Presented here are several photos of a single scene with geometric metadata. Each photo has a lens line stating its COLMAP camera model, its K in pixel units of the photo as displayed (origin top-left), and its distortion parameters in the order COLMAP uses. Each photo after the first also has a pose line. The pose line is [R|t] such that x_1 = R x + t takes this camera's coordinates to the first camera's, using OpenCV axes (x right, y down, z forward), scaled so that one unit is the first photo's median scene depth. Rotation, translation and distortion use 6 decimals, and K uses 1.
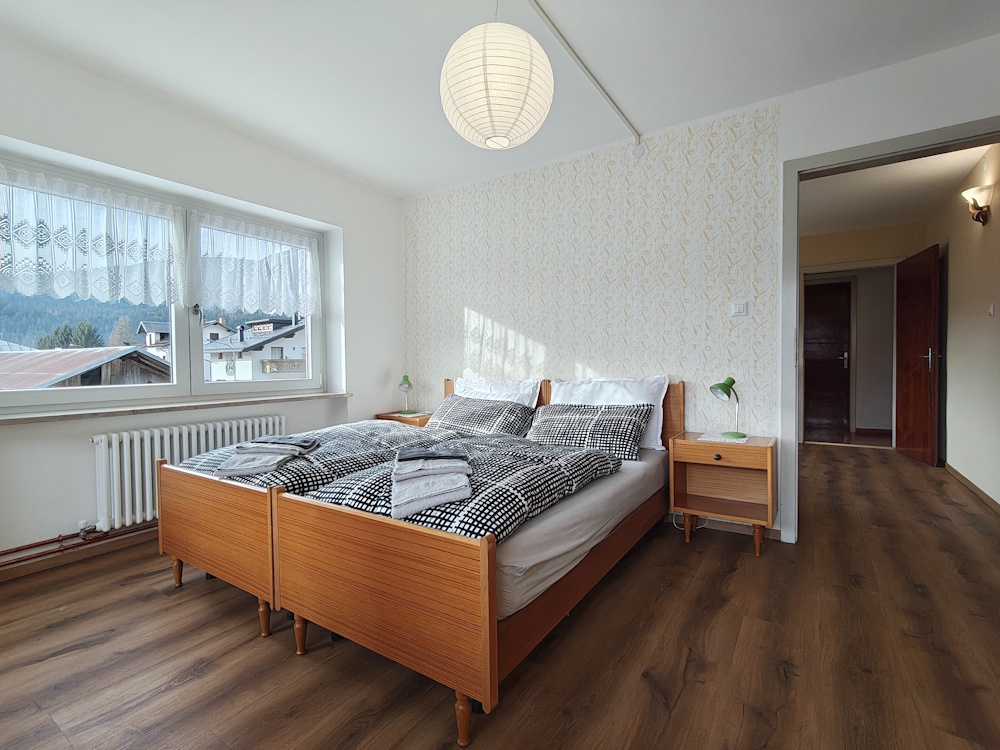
lens RADIAL K [[467.8, 0, 499.2], [0, 467.8, 373.7], [0, 0, 1]] dist [-0.003163, 0.001099]
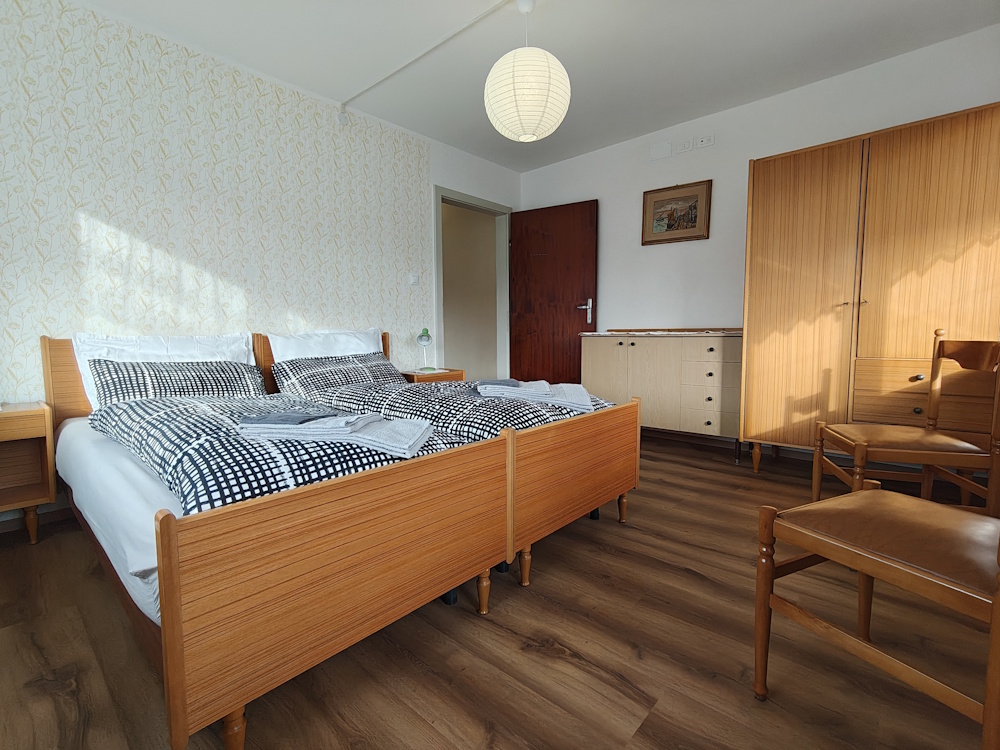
lens RADIAL K [[467.8, 0, 499.2], [0, 467.8, 373.7], [0, 0, 1]] dist [-0.003163, 0.001099]
pose [[0.154538, -0.070105, 0.985496, -0.709451], [0.026742, 0.997411, 0.066759, 0.044532], [-0.987625, 0.016038, 0.156013, 0.460030]]
